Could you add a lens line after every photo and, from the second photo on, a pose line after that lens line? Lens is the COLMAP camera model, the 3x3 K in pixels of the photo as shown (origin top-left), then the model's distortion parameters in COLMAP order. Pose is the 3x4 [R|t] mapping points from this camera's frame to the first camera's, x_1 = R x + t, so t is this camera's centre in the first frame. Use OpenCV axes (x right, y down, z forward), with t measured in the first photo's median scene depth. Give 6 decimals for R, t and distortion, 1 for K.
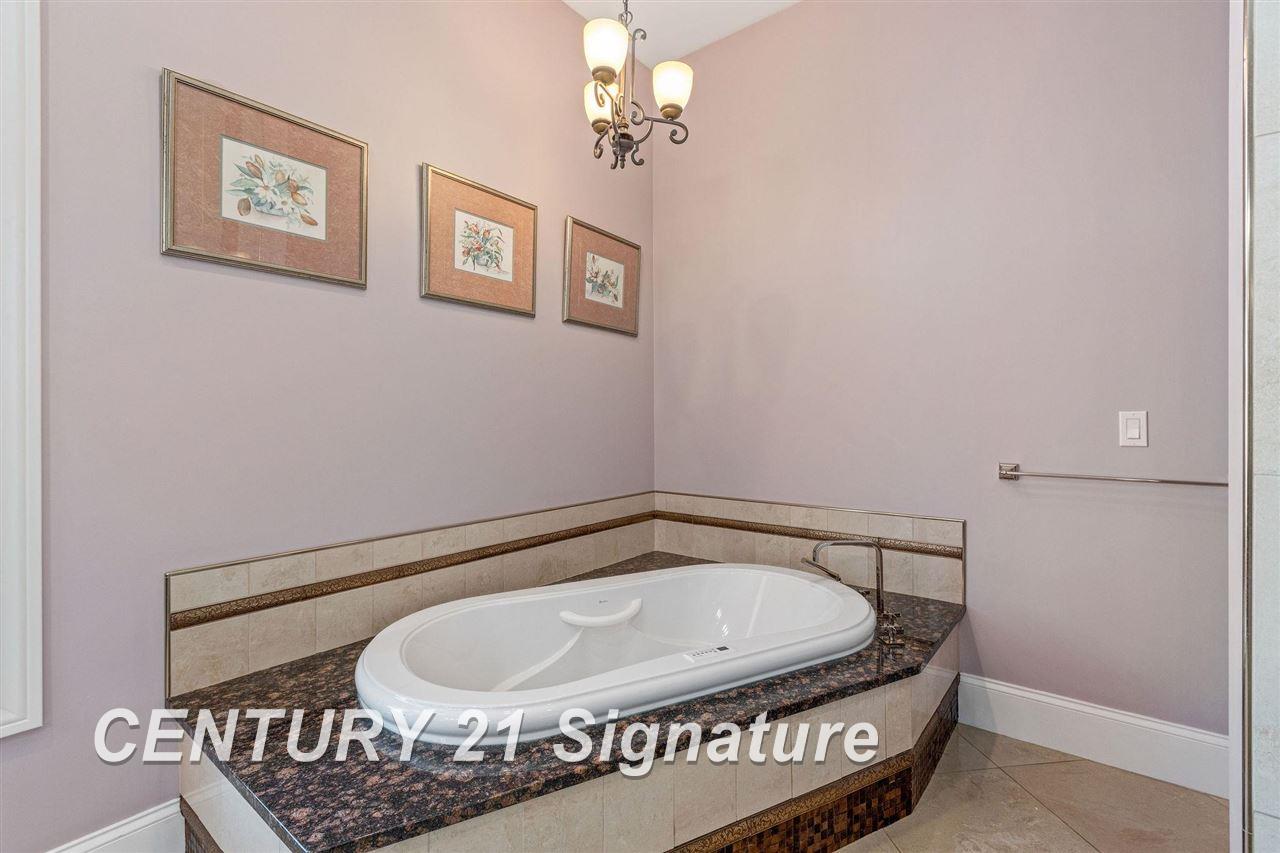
lens RADIAL K [[579.8, 0, 642.4], [0, 579.8, 416.1], [0, 0, 1]] dist [-0.000052, -0.000300]
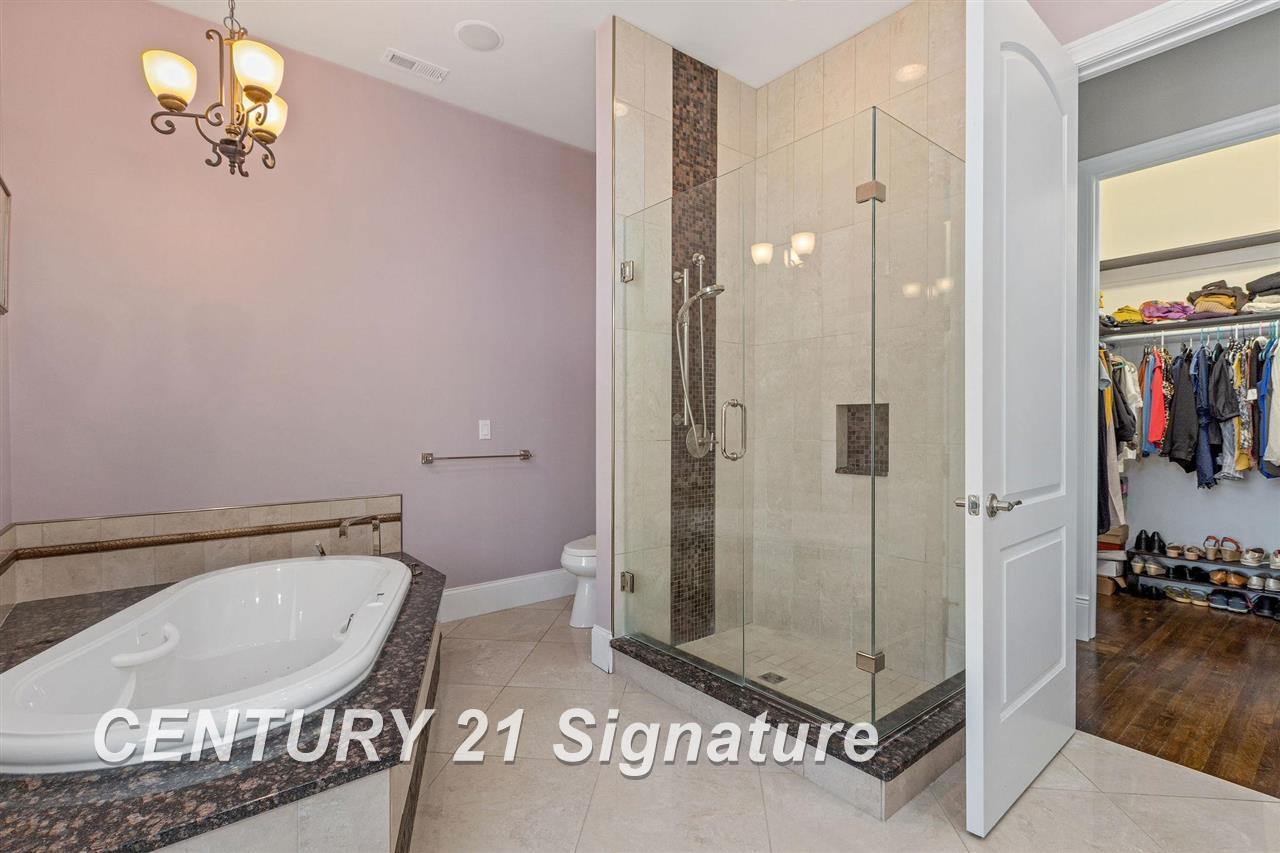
lens RADIAL K [[579.8, 0, 642.6], [0, 579.8, 428.4], [0, 0, 1]] dist [-0.000052, -0.000300]
pose [[0.231913, -0.006679, 0.972714, -0.770286], [0.000796, 0.999977, 0.006677, 0.005464], [-0.972736, -0.000774, 0.231913, 0.071266]]
